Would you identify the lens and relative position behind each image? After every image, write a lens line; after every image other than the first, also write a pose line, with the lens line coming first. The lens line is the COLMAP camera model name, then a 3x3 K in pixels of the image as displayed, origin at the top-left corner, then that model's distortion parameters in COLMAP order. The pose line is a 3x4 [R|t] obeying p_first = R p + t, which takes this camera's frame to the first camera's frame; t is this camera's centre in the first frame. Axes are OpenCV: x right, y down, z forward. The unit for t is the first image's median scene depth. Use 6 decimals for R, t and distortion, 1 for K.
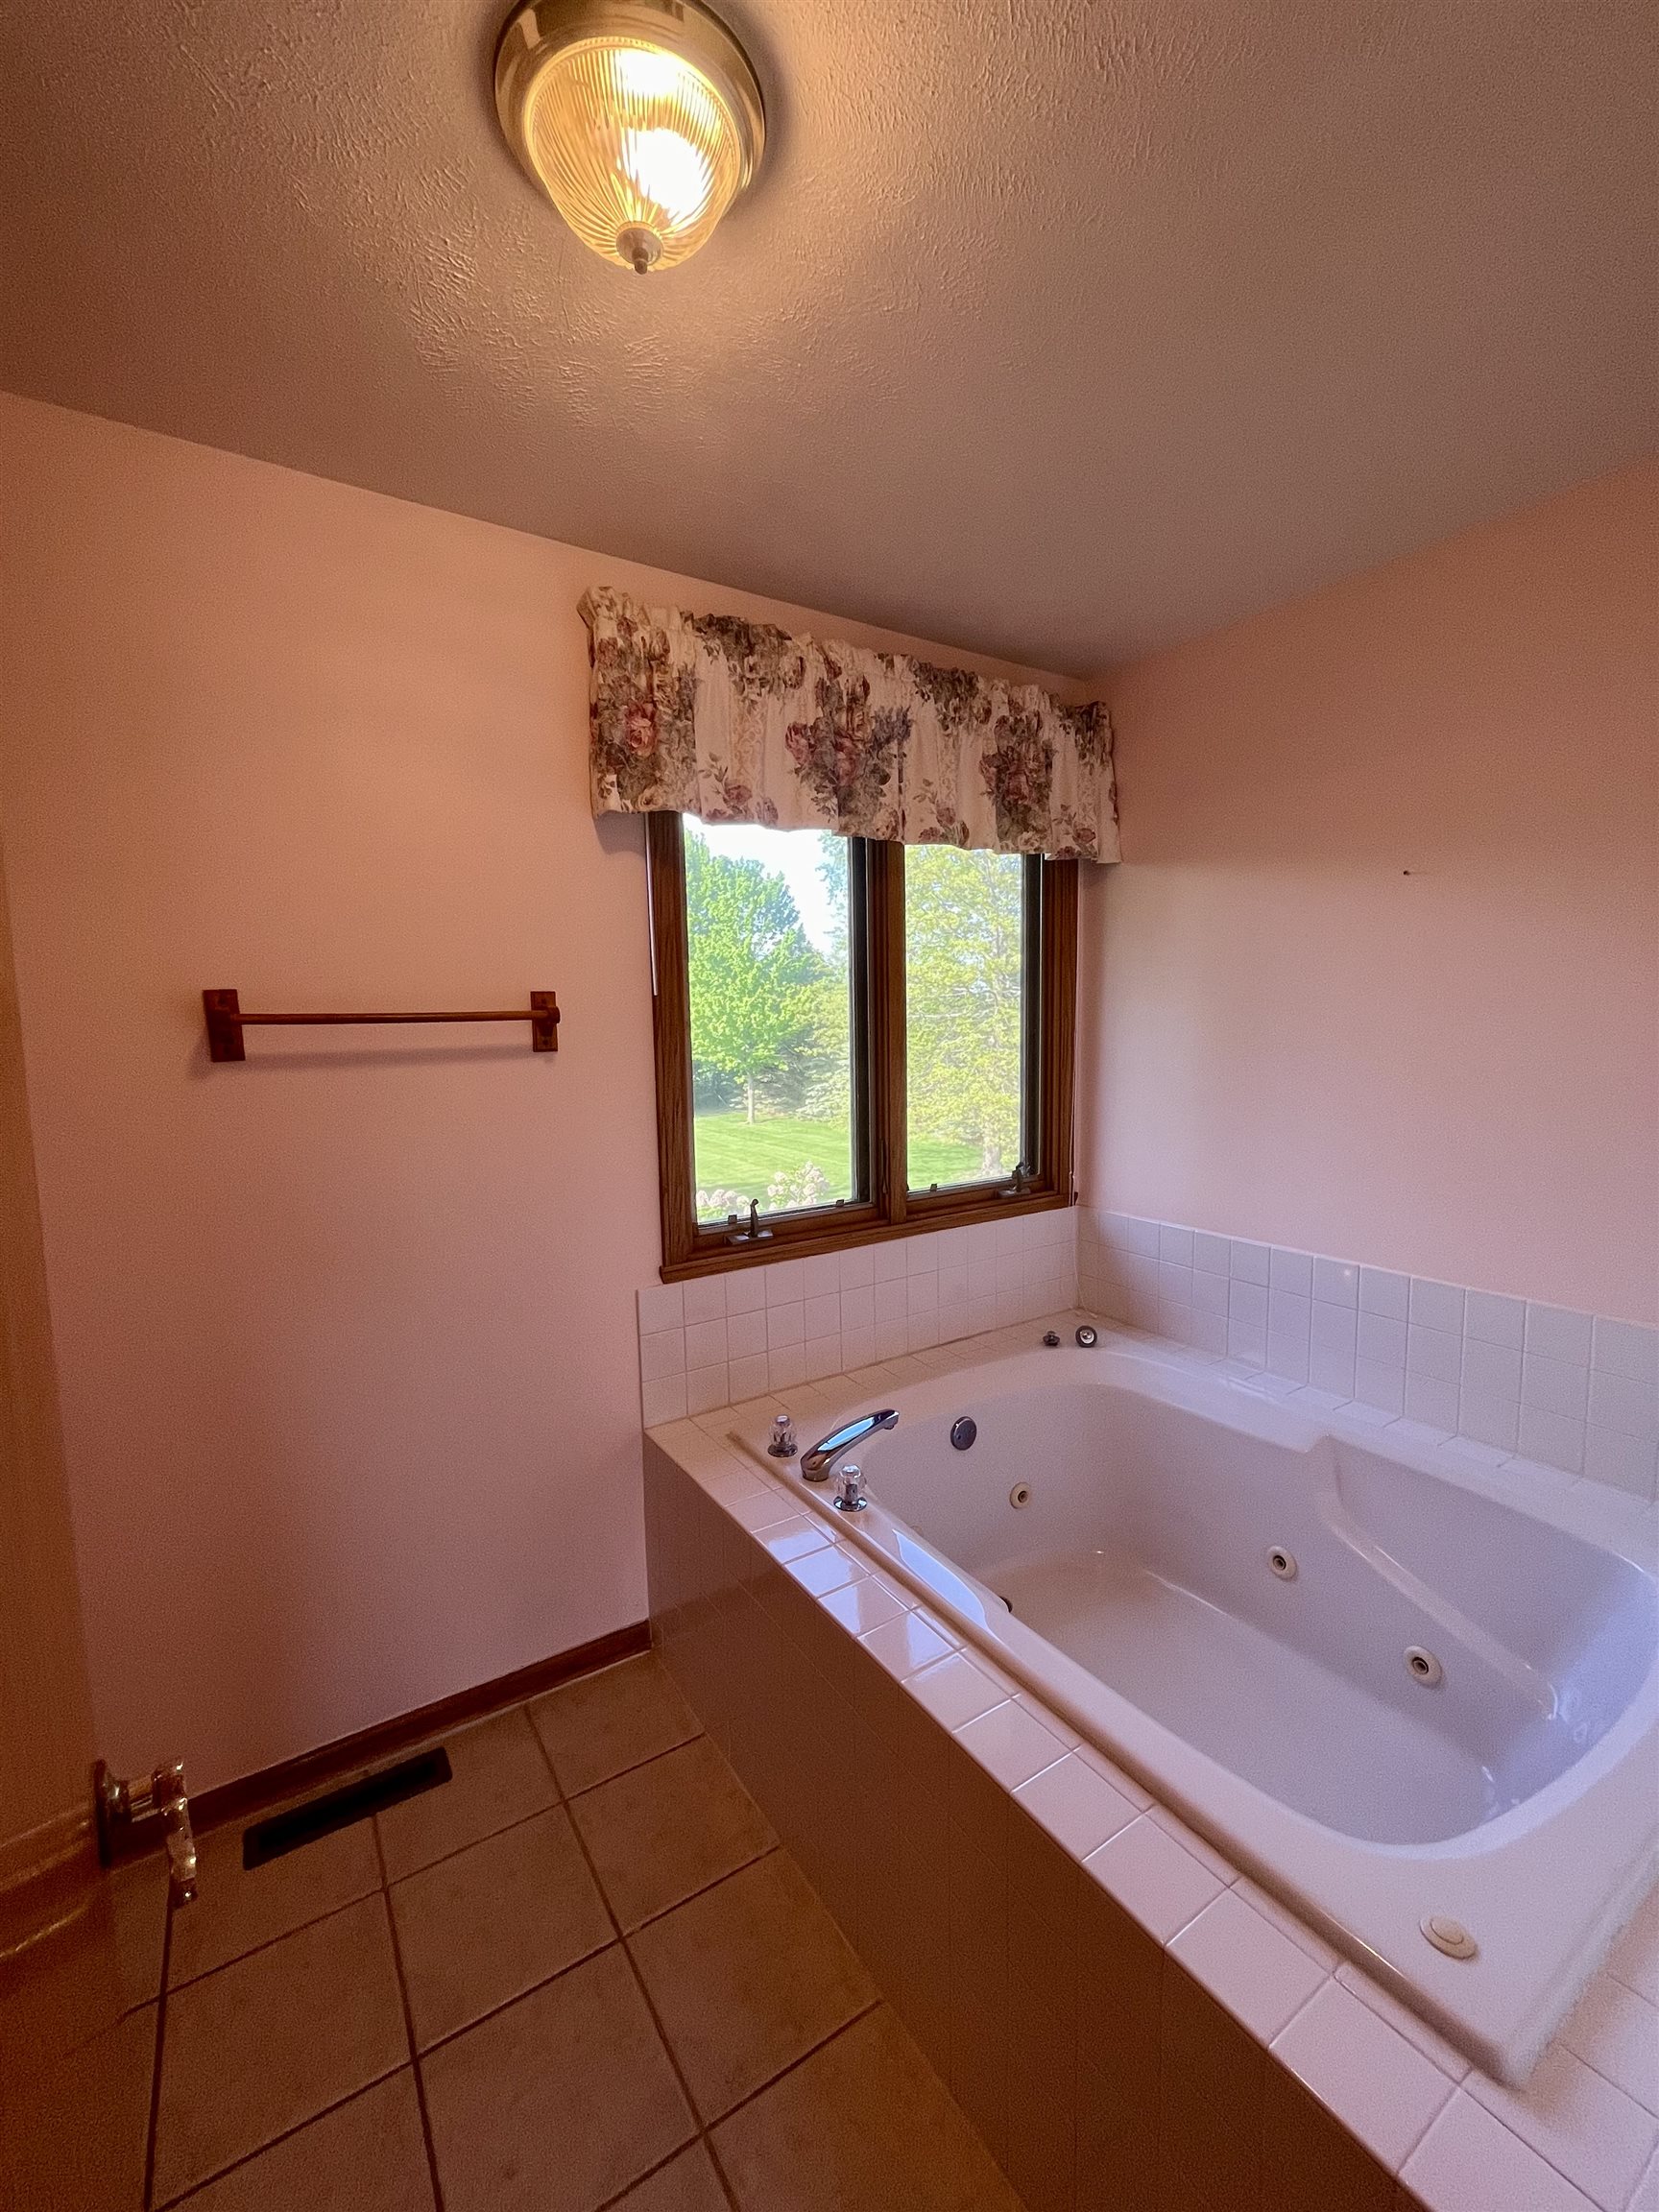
lens RADIAL K [[892.5, 0, 839.6], [0, 892.5, 1104.2], [0, 0, 1]] dist [-0.011673, 0.000150]
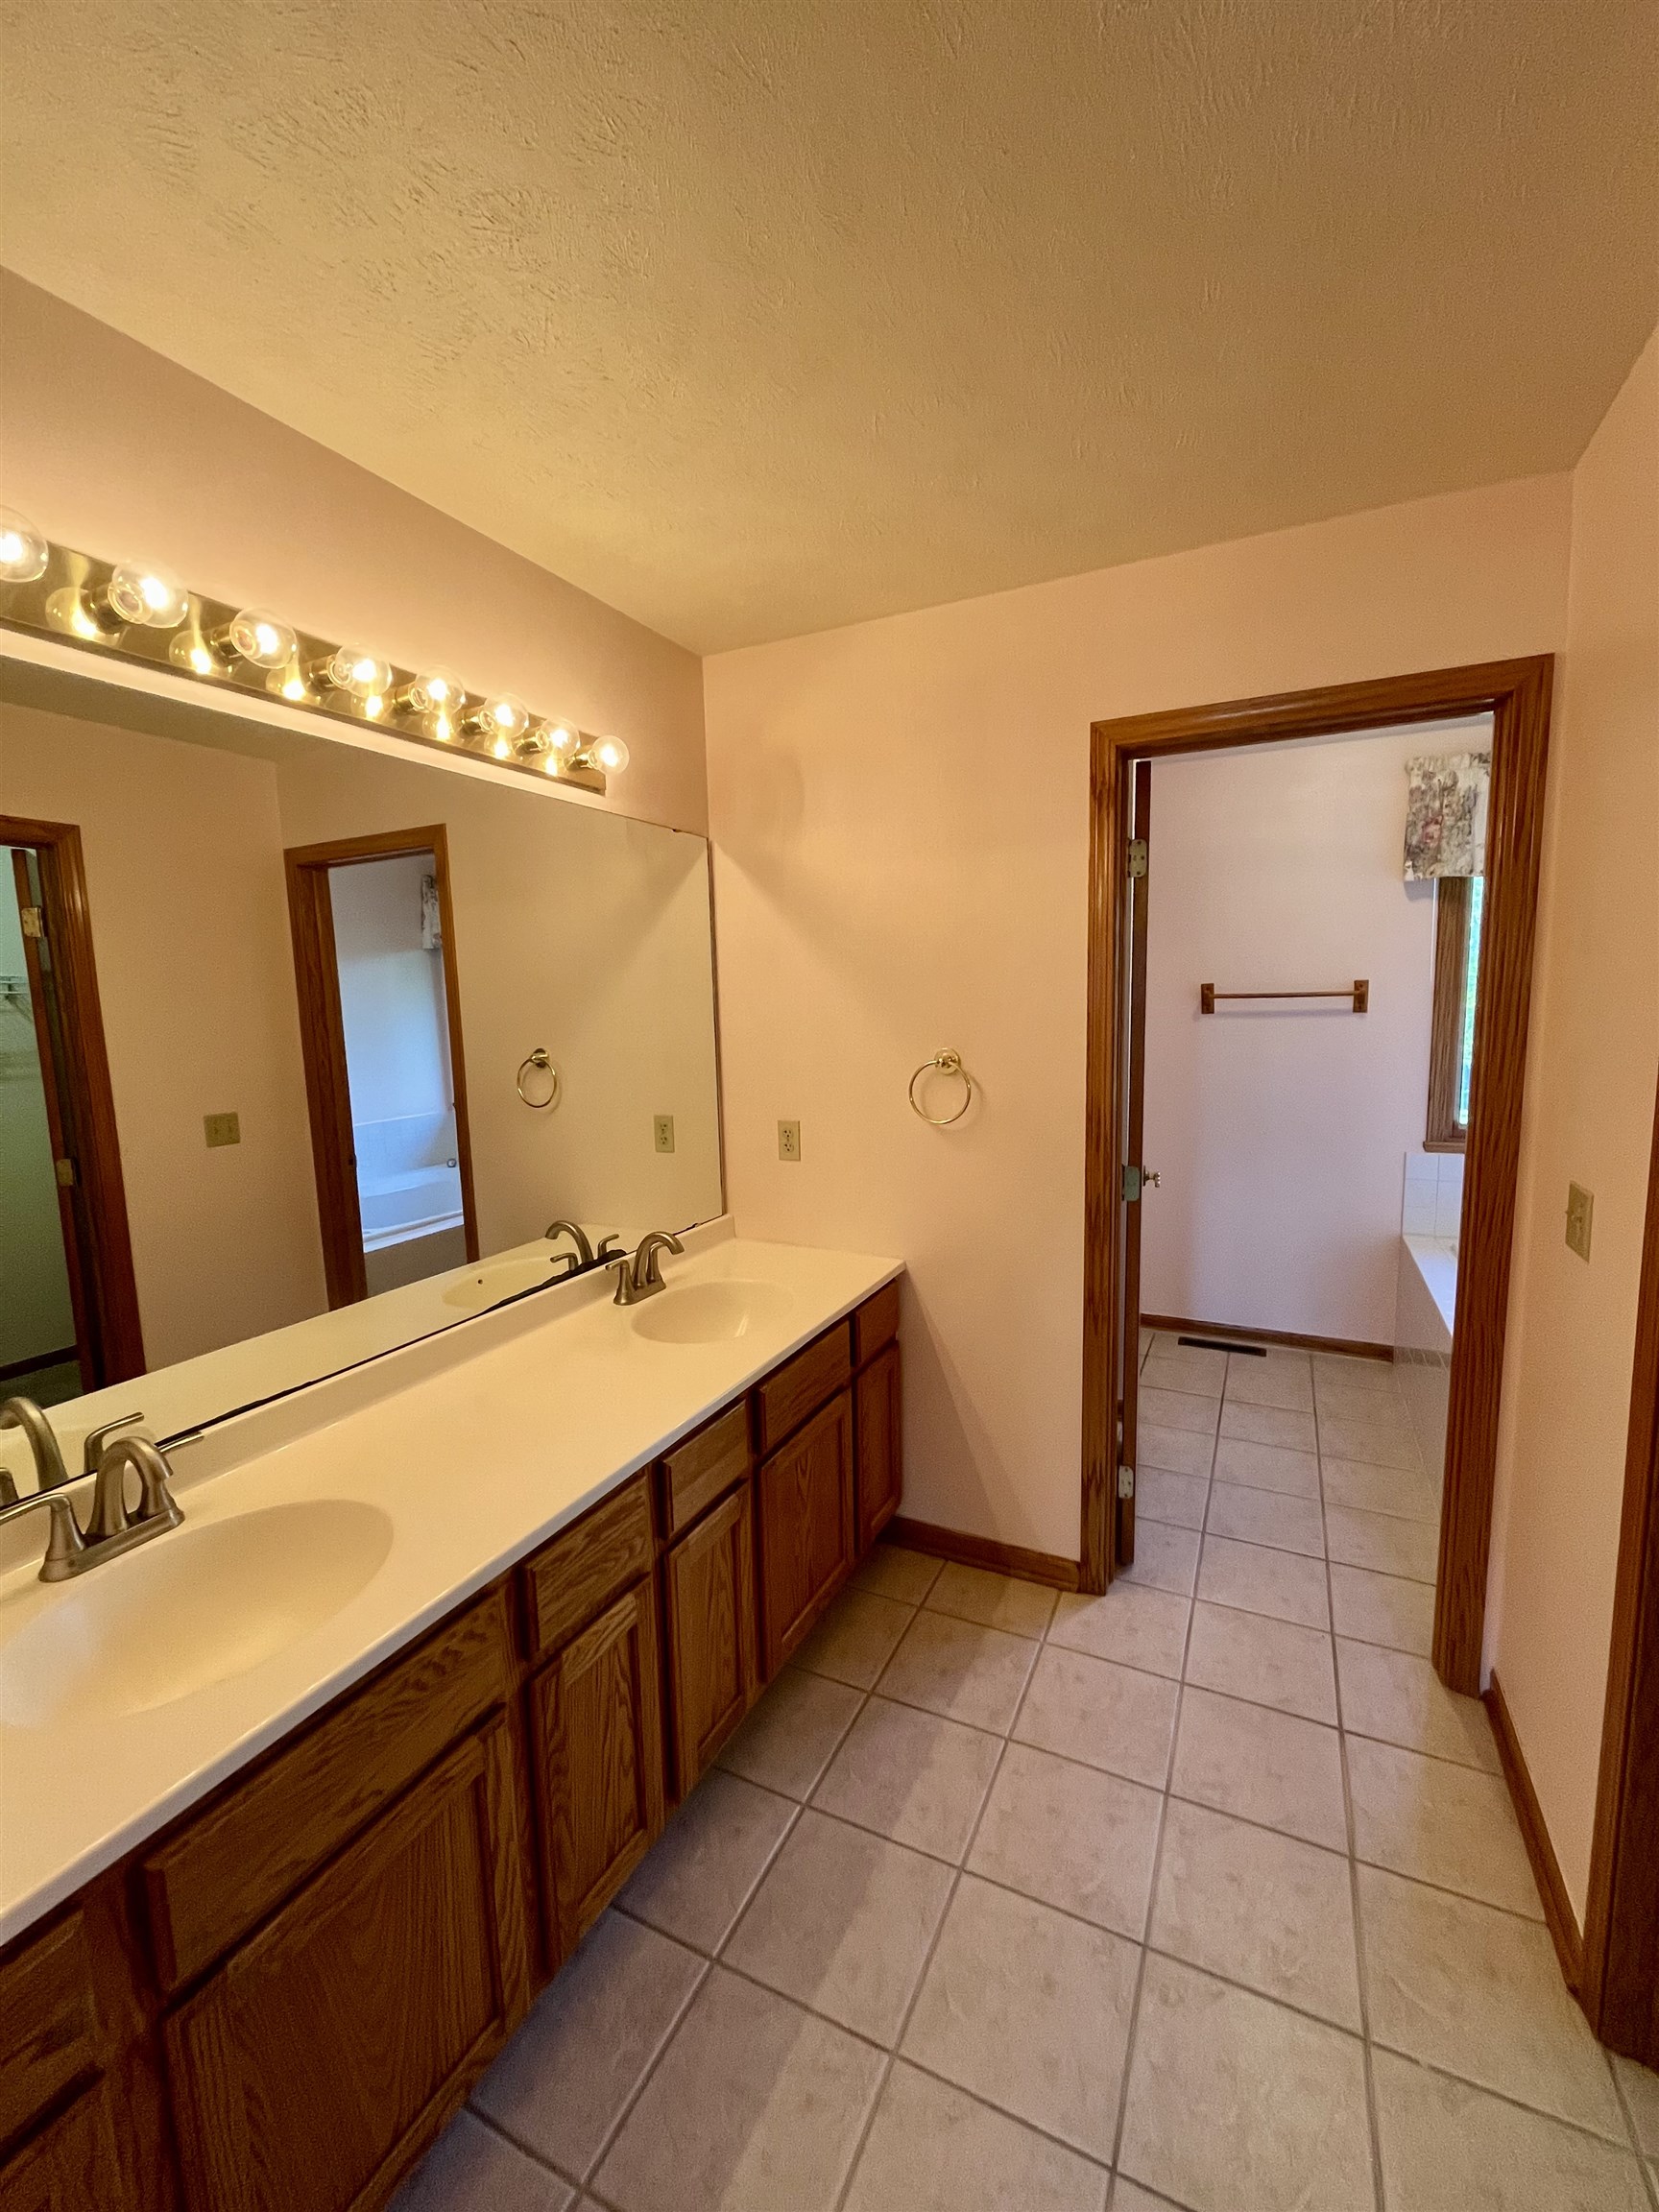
lens RADIAL K [[892.5, 0, 840.7], [0, 892.5, 1110.0], [0, 0, 1]] dist [-0.011673, 0.000150]
pose [[0.504911, 0.109586, -0.856187, 0.760979], [-0.072612, 0.993785, 0.084377, 0.068276], [0.860112, 0.019566, 0.509730, -0.915007]]
